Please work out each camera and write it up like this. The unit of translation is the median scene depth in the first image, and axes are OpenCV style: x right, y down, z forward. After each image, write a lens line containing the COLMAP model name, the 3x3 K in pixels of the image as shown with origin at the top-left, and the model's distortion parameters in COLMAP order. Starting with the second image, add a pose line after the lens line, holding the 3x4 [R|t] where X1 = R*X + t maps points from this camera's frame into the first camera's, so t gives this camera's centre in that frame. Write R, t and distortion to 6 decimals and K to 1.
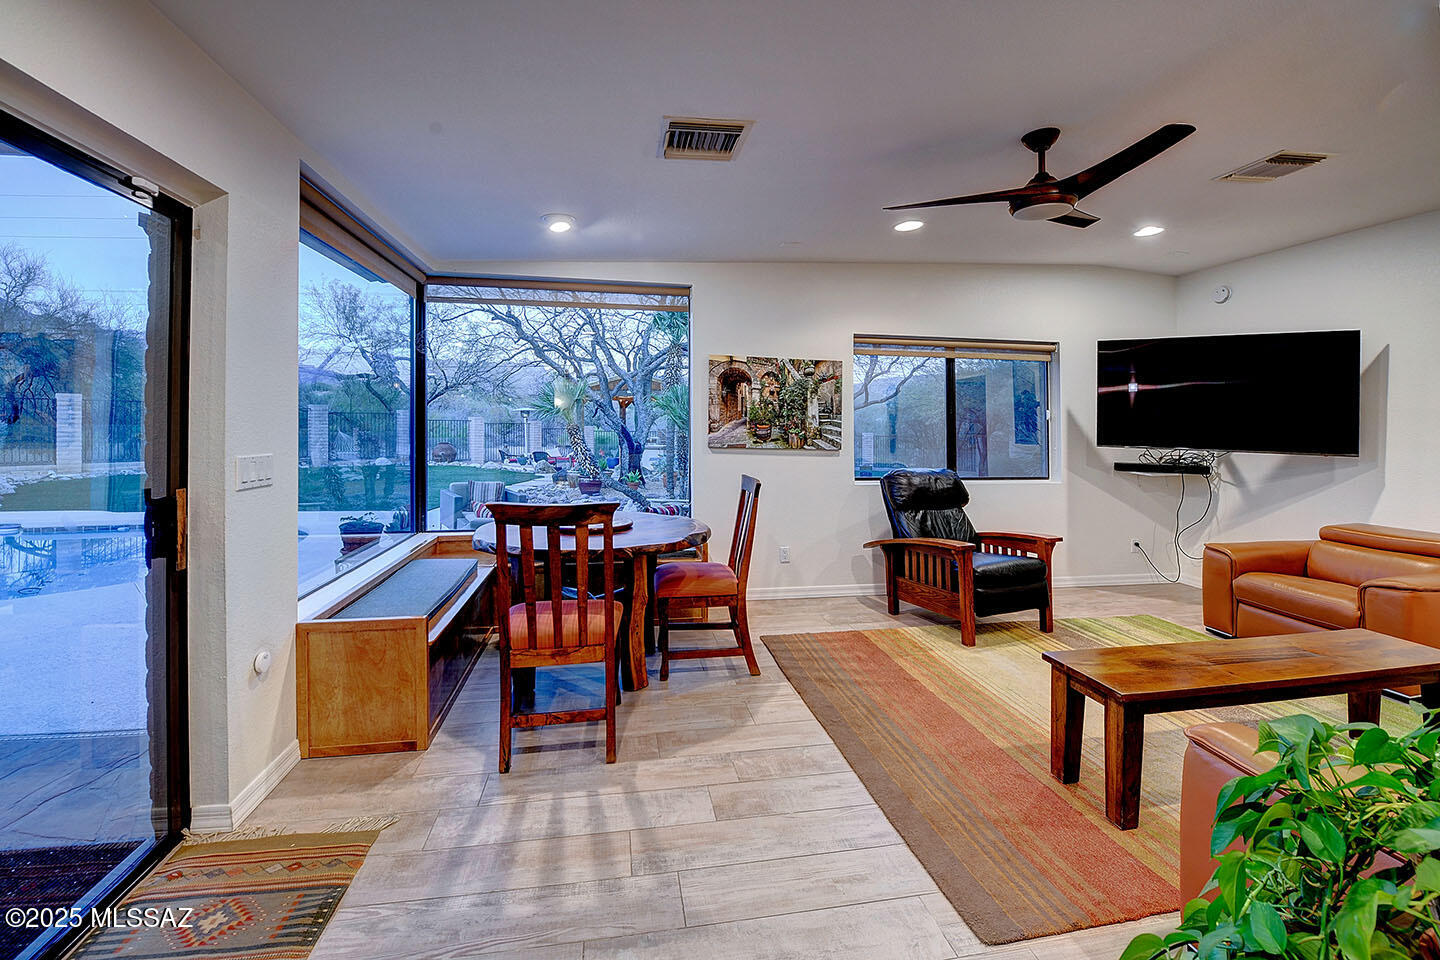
lens RADIAL K [[588.6, 0, 729.3], [0, 588.6, 425.4], [0, 0, 1]] dist [-0.000271, 0.000027]
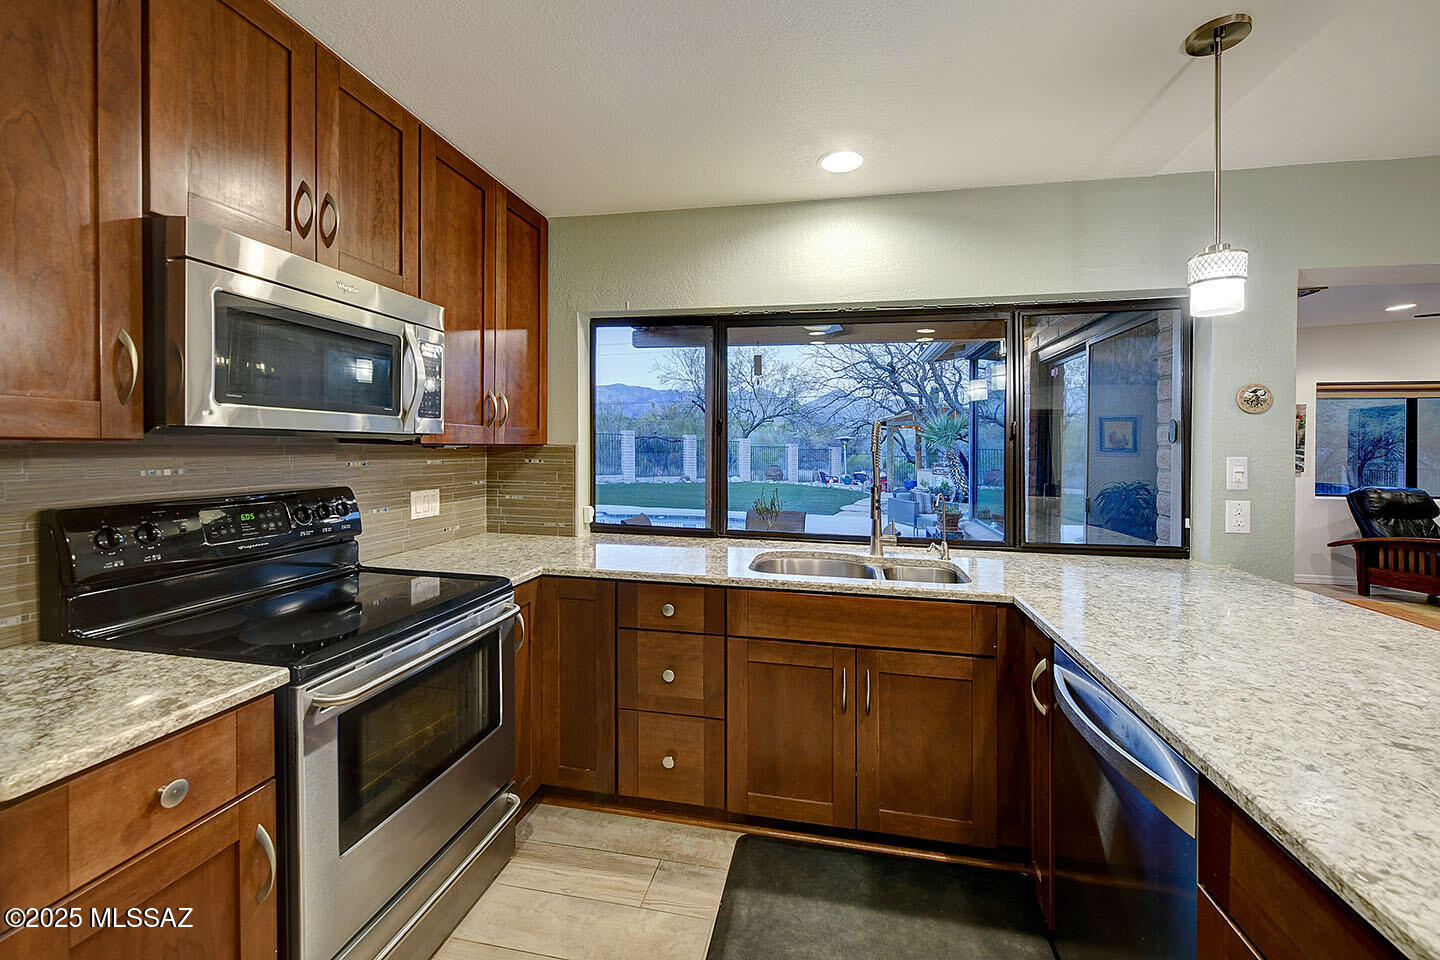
lens RADIAL K [[588.6, 0, 720.4], [0, 588.6, 453.7], [0, 0, 1]] dist [-0.000271, 0.000027]
pose [[0.928371, 0.002722, -0.371645, -0.550327], [-0.000755, 0.999985, 0.005440, -0.004827], [0.371654, -0.004770, 0.928359, -0.733631]]
